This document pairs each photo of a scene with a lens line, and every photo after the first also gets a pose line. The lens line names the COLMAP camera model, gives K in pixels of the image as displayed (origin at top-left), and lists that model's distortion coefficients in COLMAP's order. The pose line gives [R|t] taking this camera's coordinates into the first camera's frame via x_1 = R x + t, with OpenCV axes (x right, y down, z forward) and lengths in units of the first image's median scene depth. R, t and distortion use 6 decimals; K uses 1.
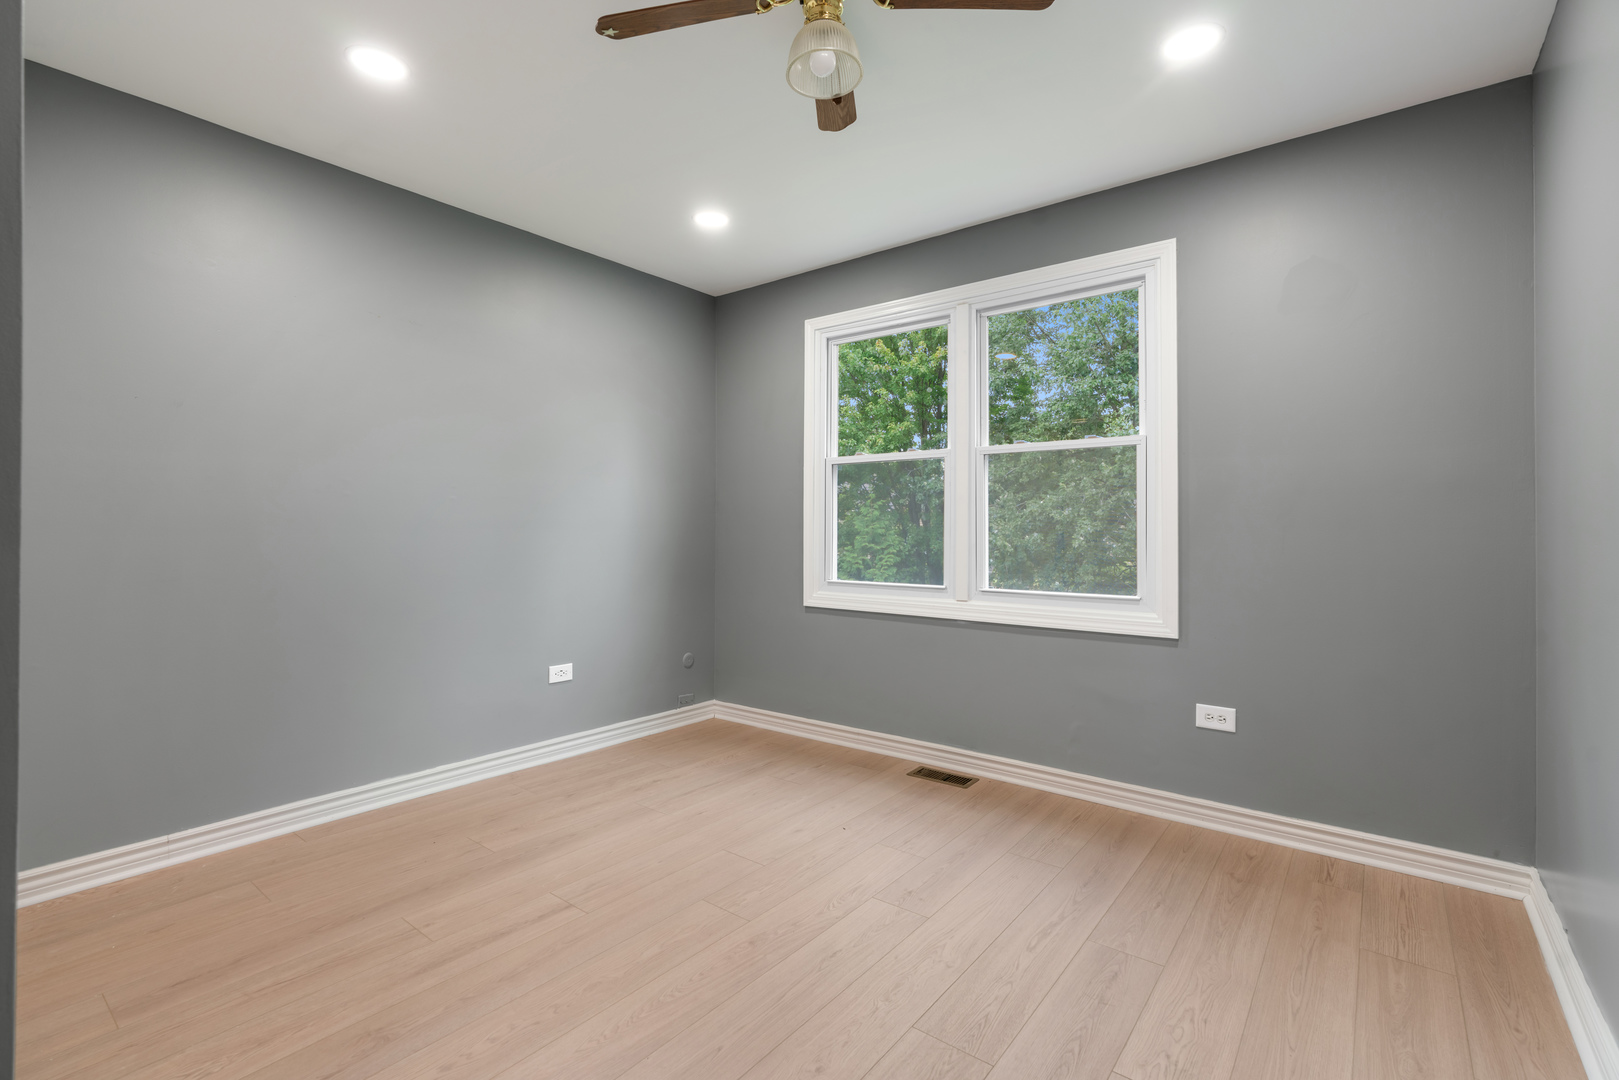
lens RADIAL K [[732.4, 0, 809.3], [0, 732.4, 531.3], [0, 0, 1]] dist [-0.011140, 0.003085]
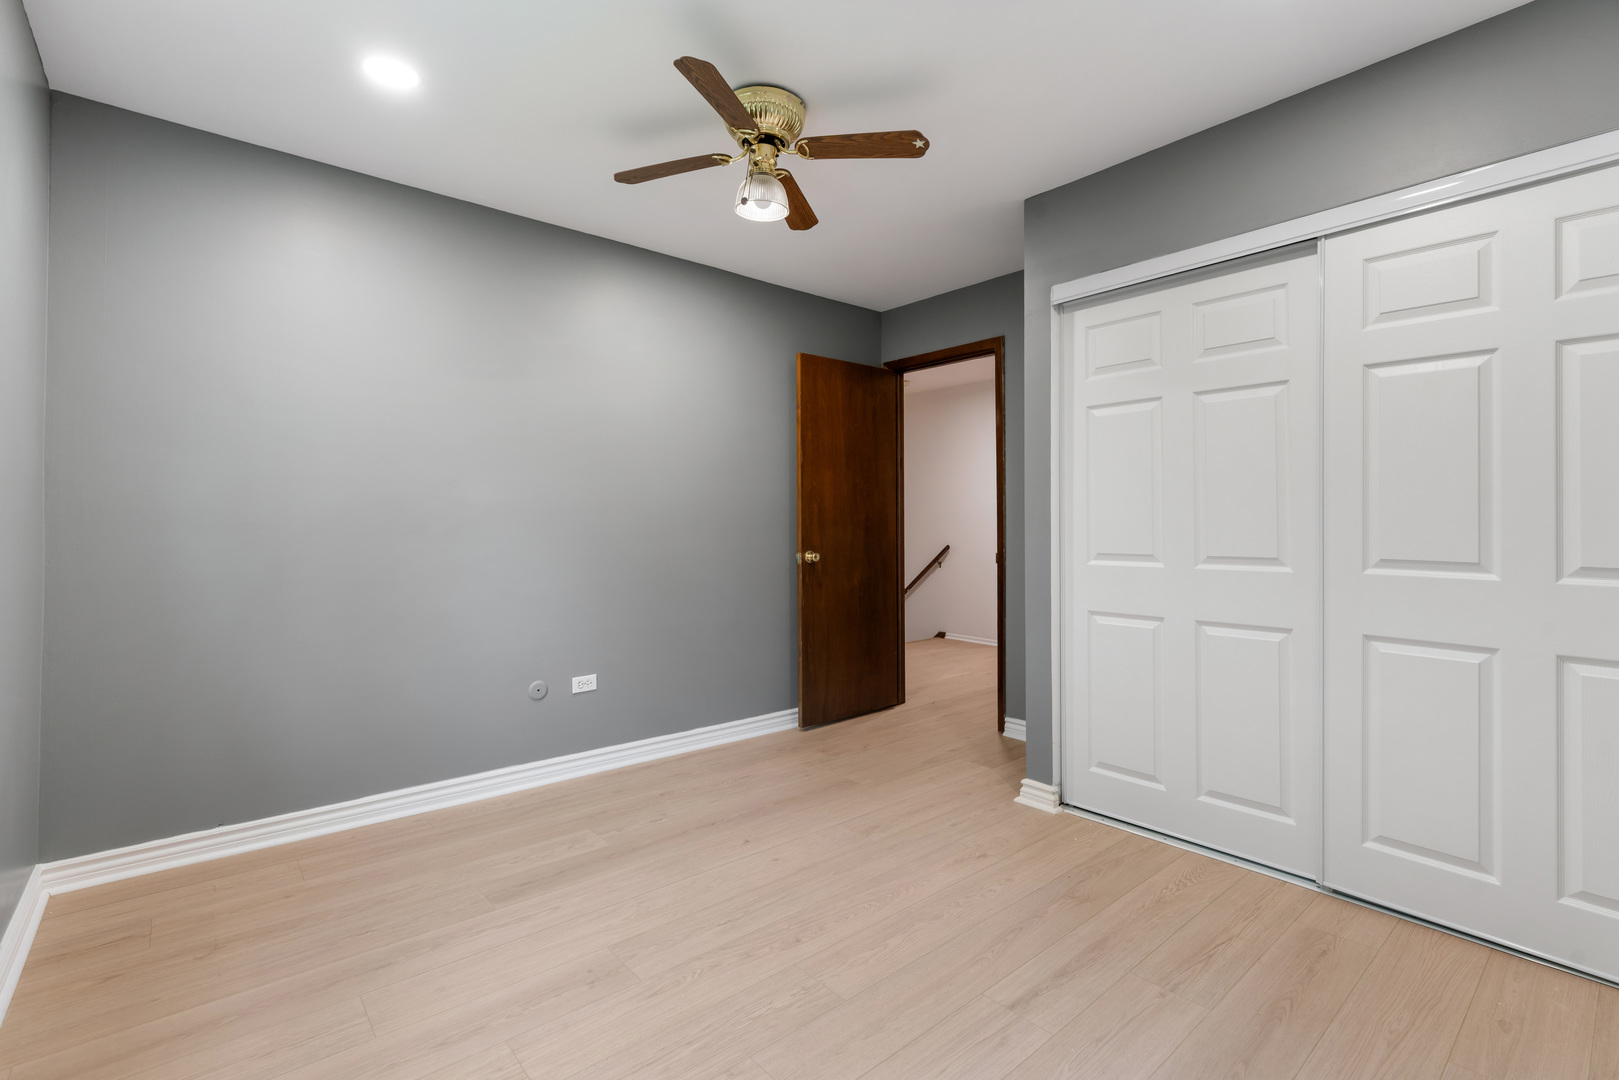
lens RADIAL K [[732.4, 0, 812.9], [0, 732.4, 531.2], [0, 0, 1]] dist [-0.011140, 0.003085]
pose [[-0.982057, -0.002537, 0.188566, -0.282517], [-0.001237, 0.999975, 0.007007, -0.013080], [-0.188579, 0.006648, -0.982036, 1.943126]]
